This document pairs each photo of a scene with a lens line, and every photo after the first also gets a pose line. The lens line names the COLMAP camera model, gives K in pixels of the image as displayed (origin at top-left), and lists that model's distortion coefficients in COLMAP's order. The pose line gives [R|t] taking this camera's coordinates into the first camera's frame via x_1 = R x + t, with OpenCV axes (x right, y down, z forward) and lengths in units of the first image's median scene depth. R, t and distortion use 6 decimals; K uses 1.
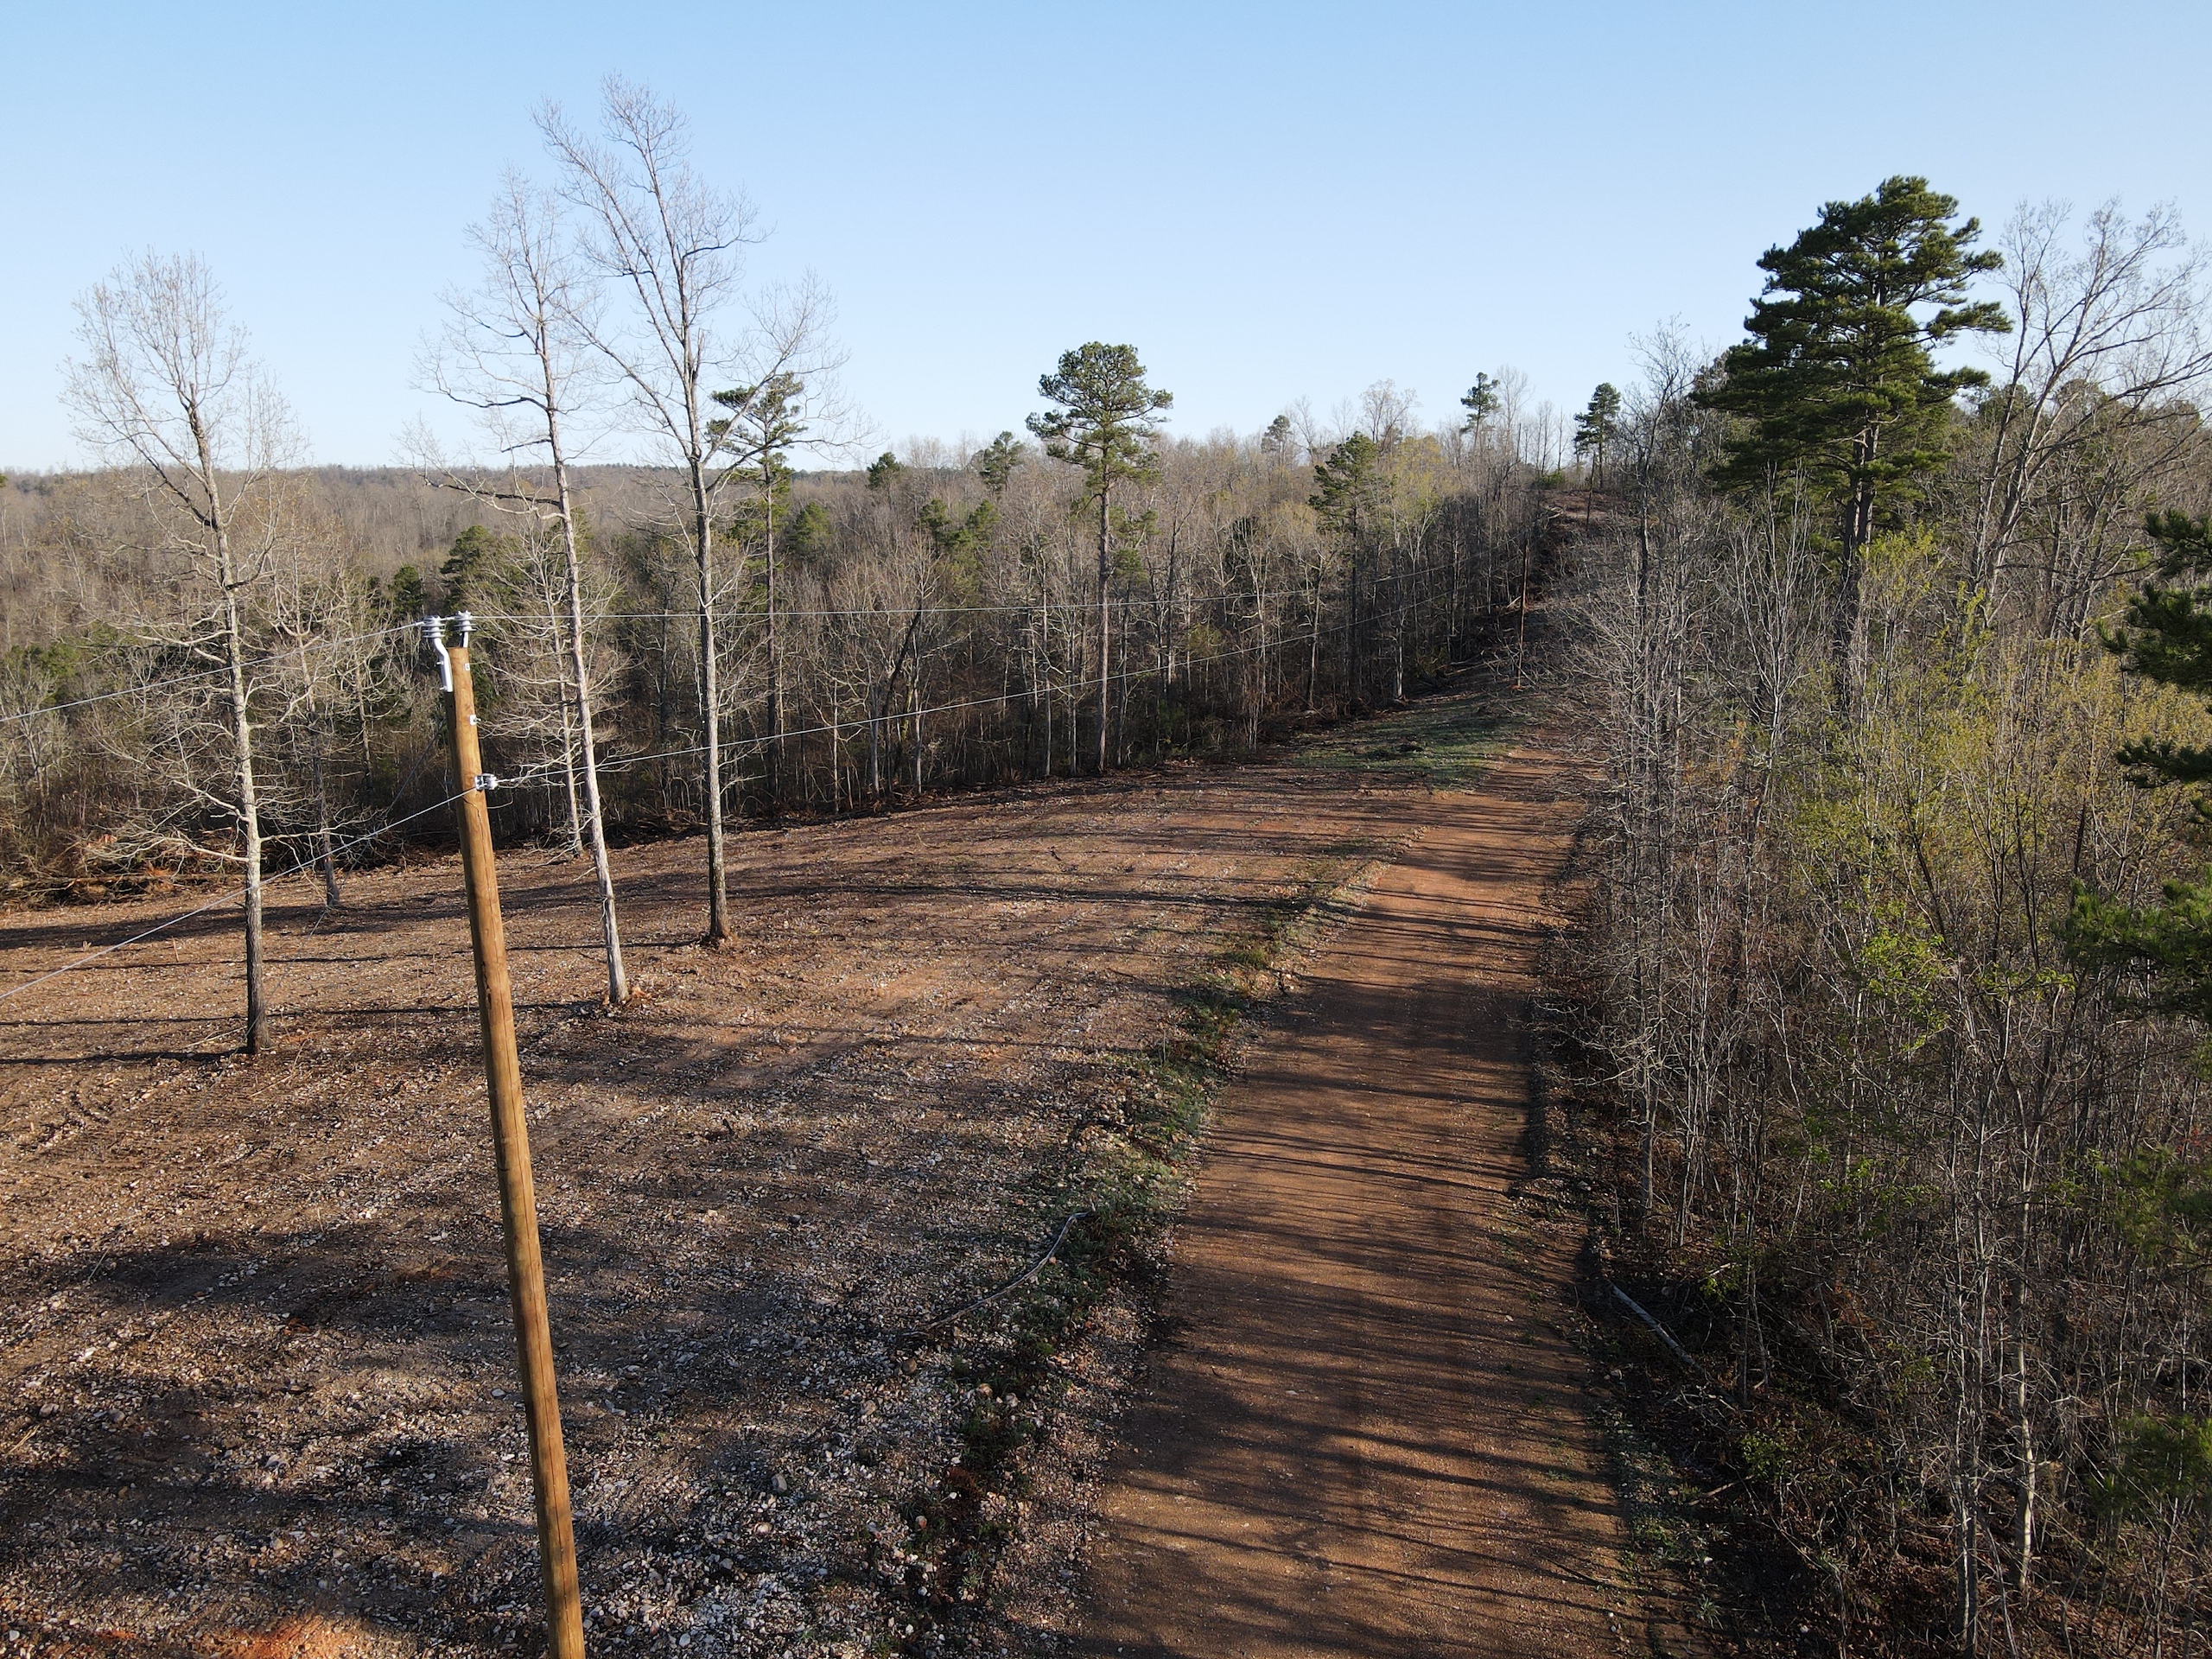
lens RADIAL K [[1631.4, 0, 1102.3], [0, 1631.4, 826.2], [0, 0, 1]] dist [-0.004640, 0.037646]
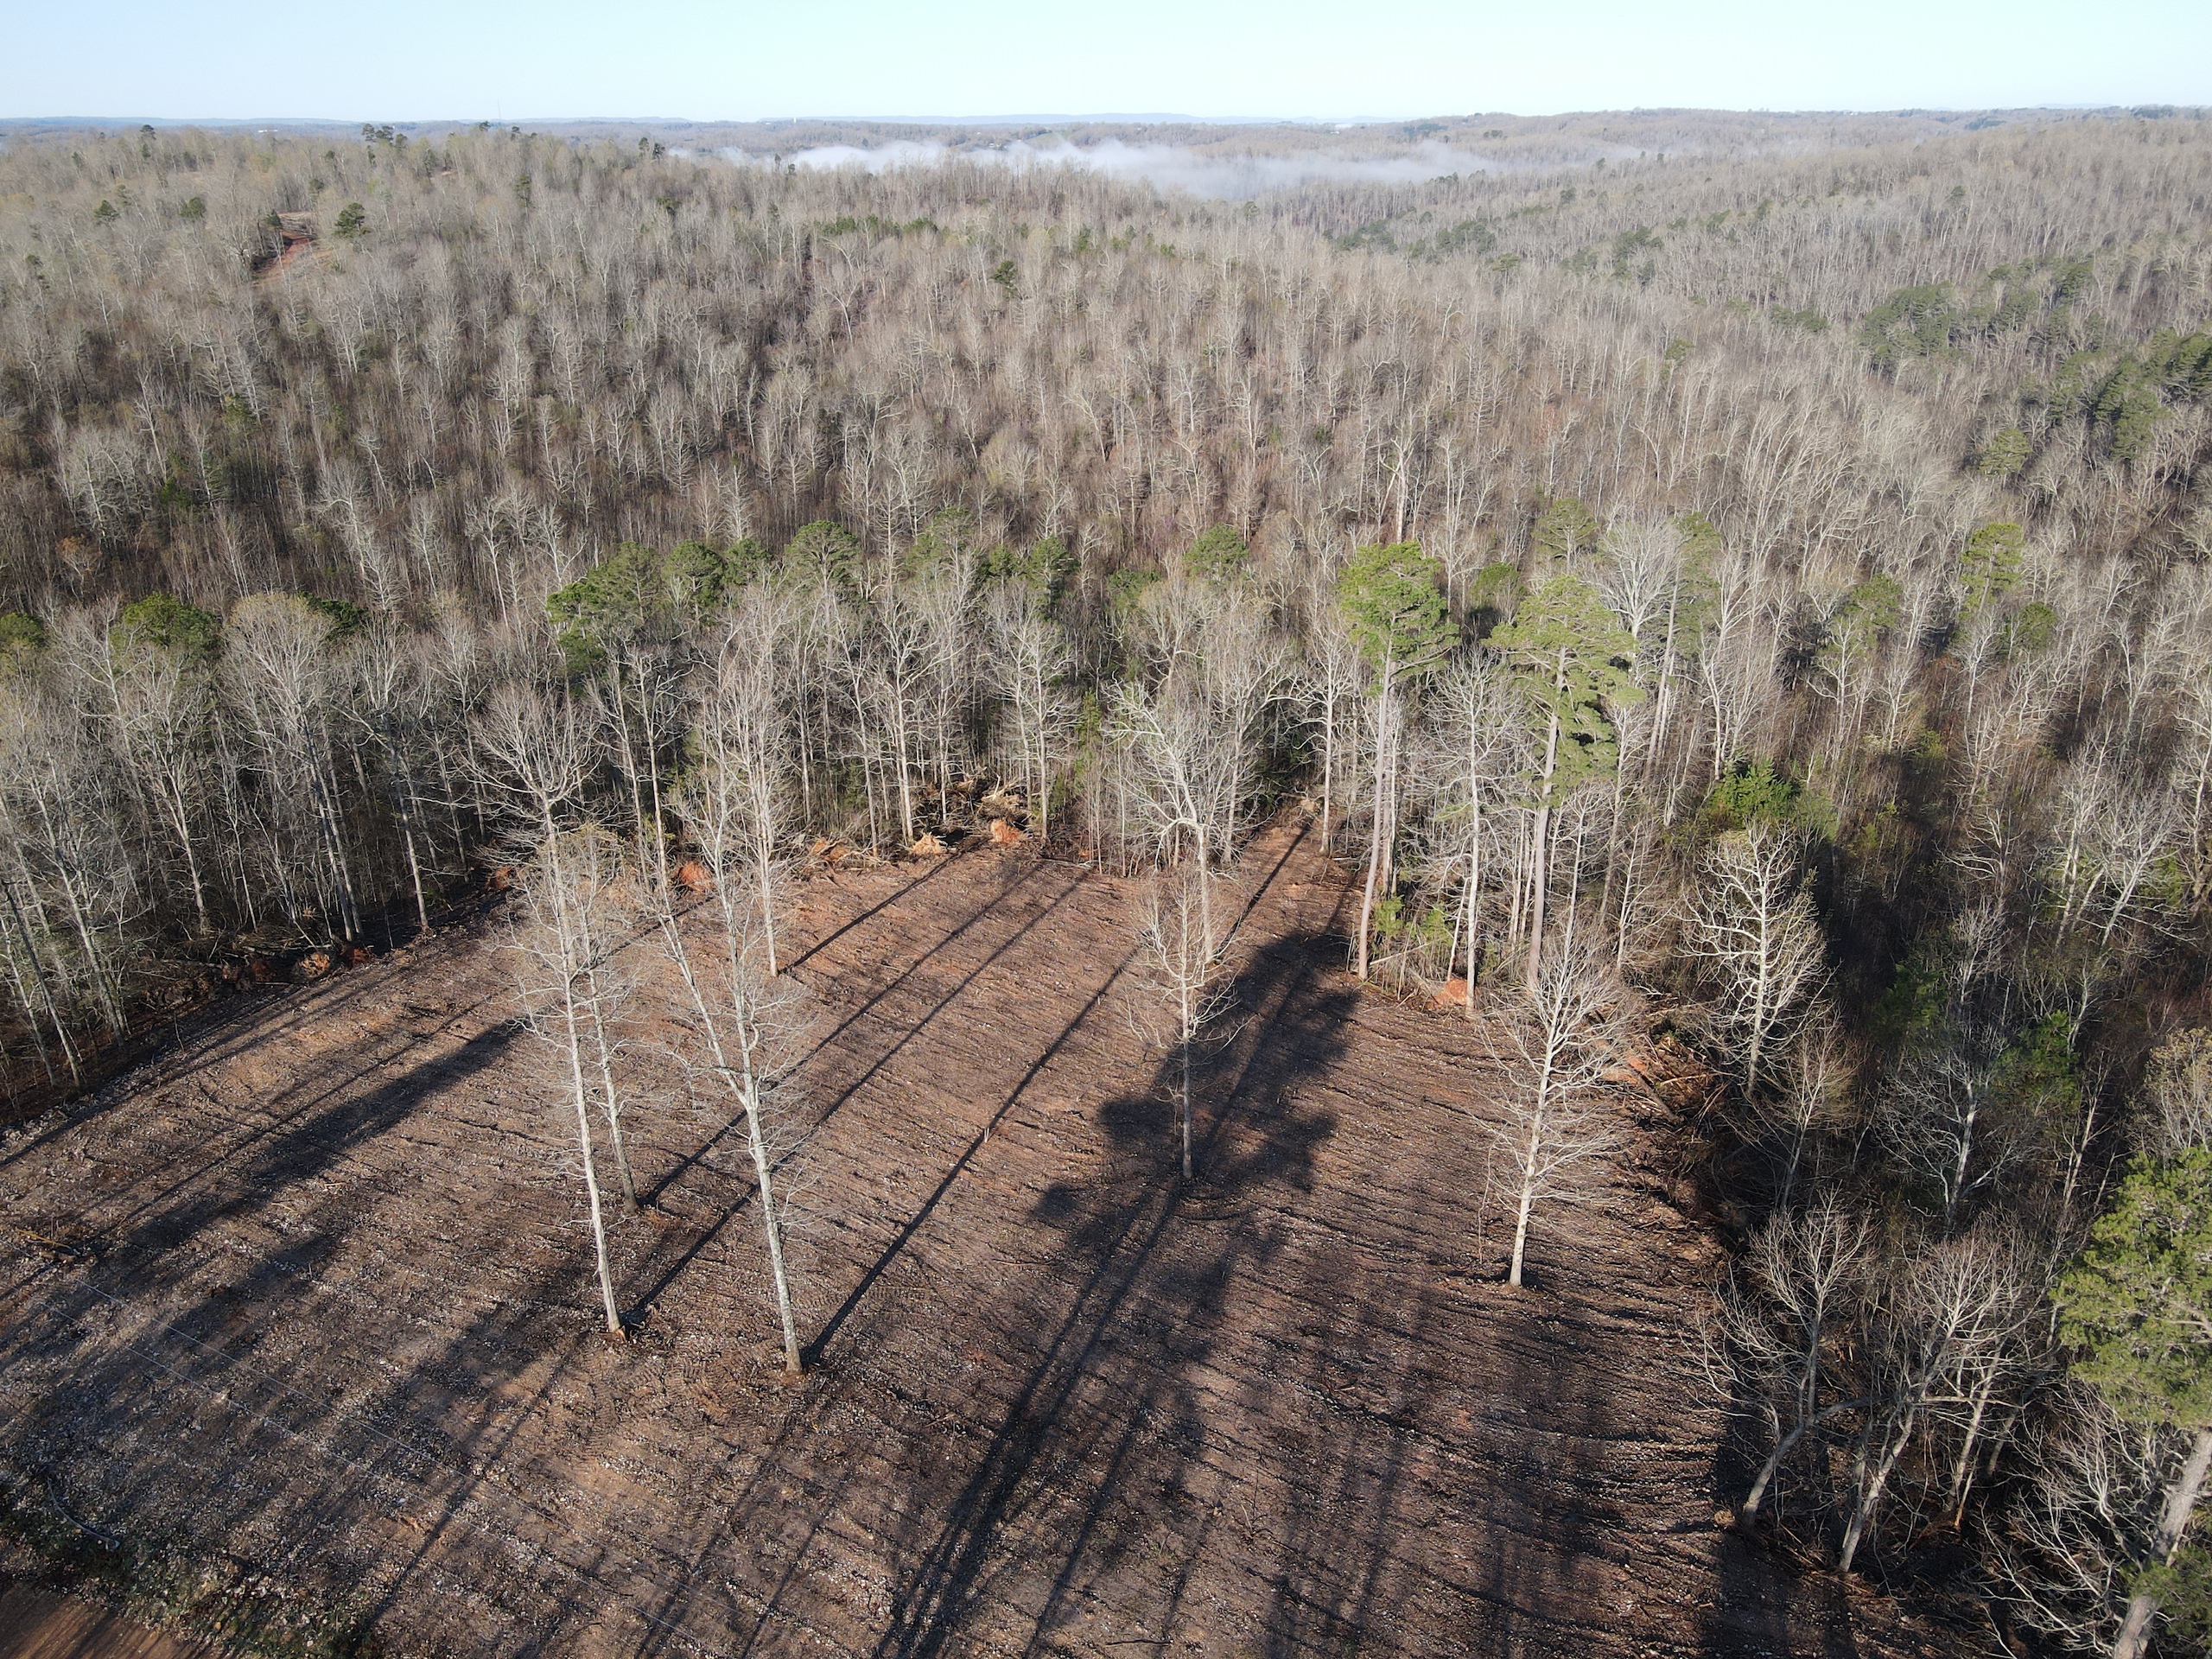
lens RADIAL K [[1631.4, 0, 1102.3], [0, 1631.4, 826.2], [0, 0, 1]] dist [-0.004640, 0.037646]
pose [[-0.151486, 0.381853, -0.911724, 0.951774], [-0.180106, 0.896265, 0.405304, -1.143910], [0.971912, 0.225605, -0.066998, 1.631267]]
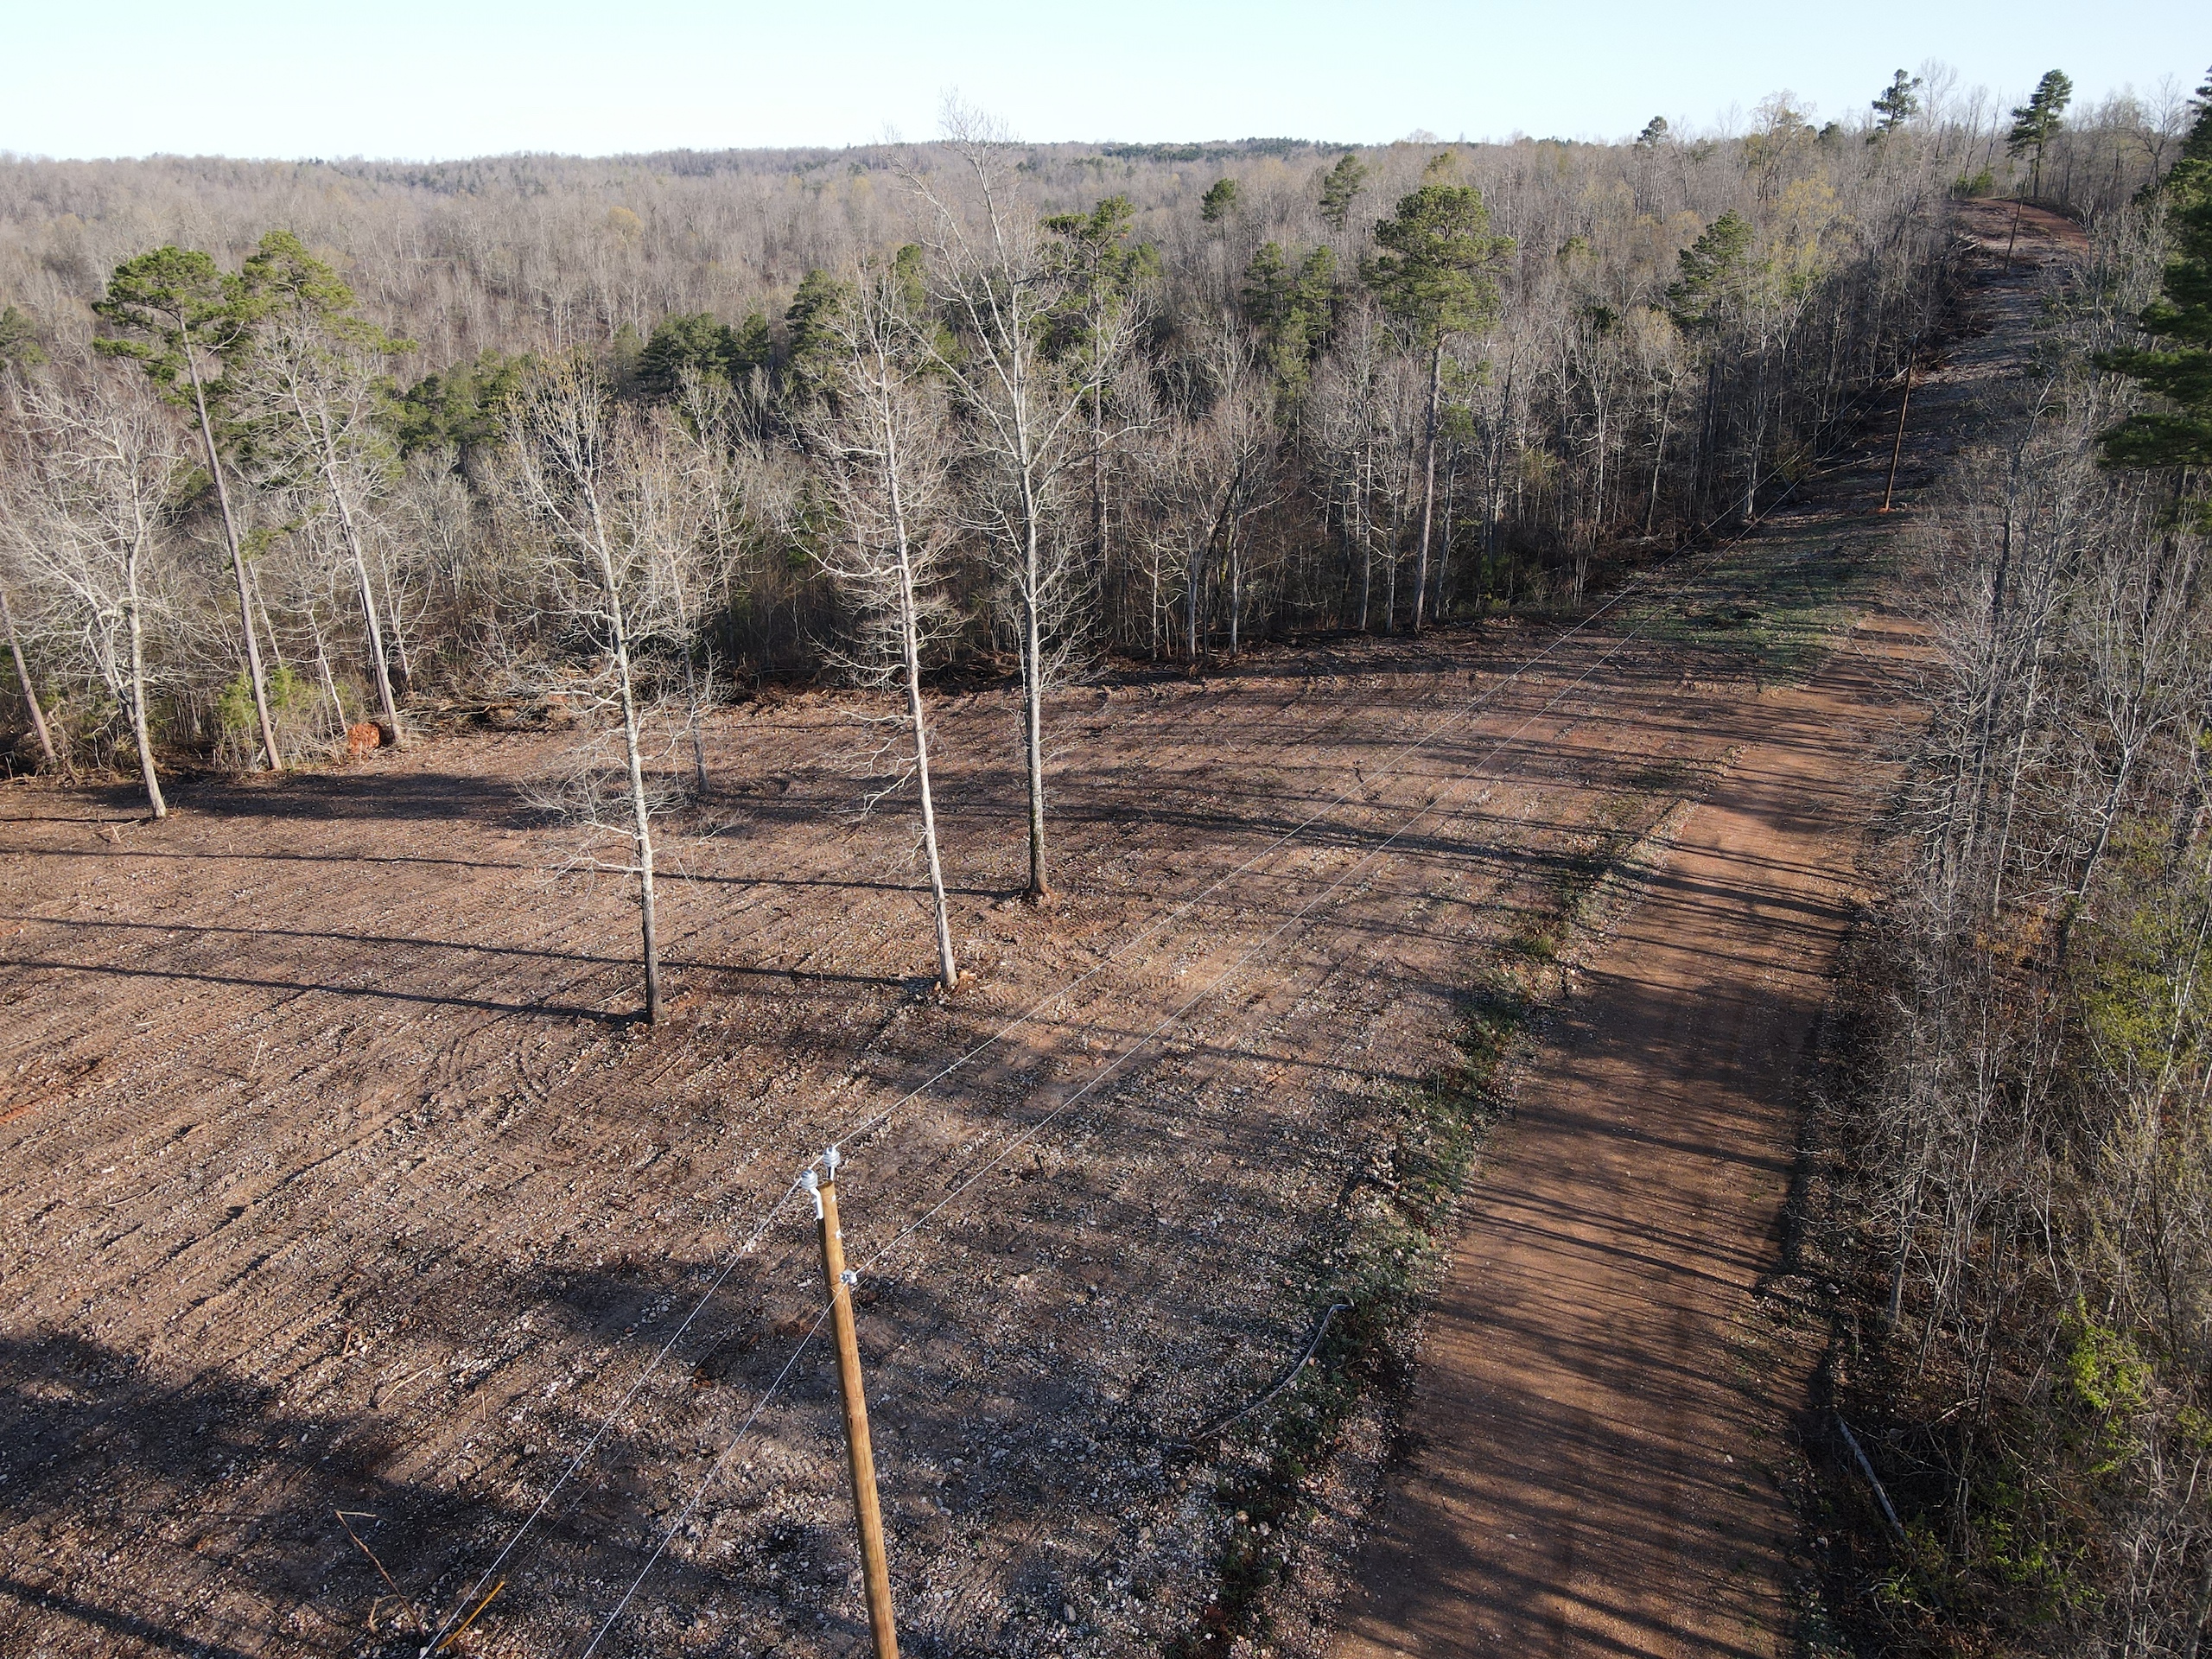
lens RADIAL K [[1636.4, 0, 1100.6], [0, 1636.4, 818.6], [0, 0, 1]] dist [-0.005495, 0.045532]
pose [[0.980052, 0.056411, -0.190565, 0.016709], [-0.021041, 0.982933, 0.182757, -0.242412], [0.197622, -0.175101, 0.964513, -0.054111]]
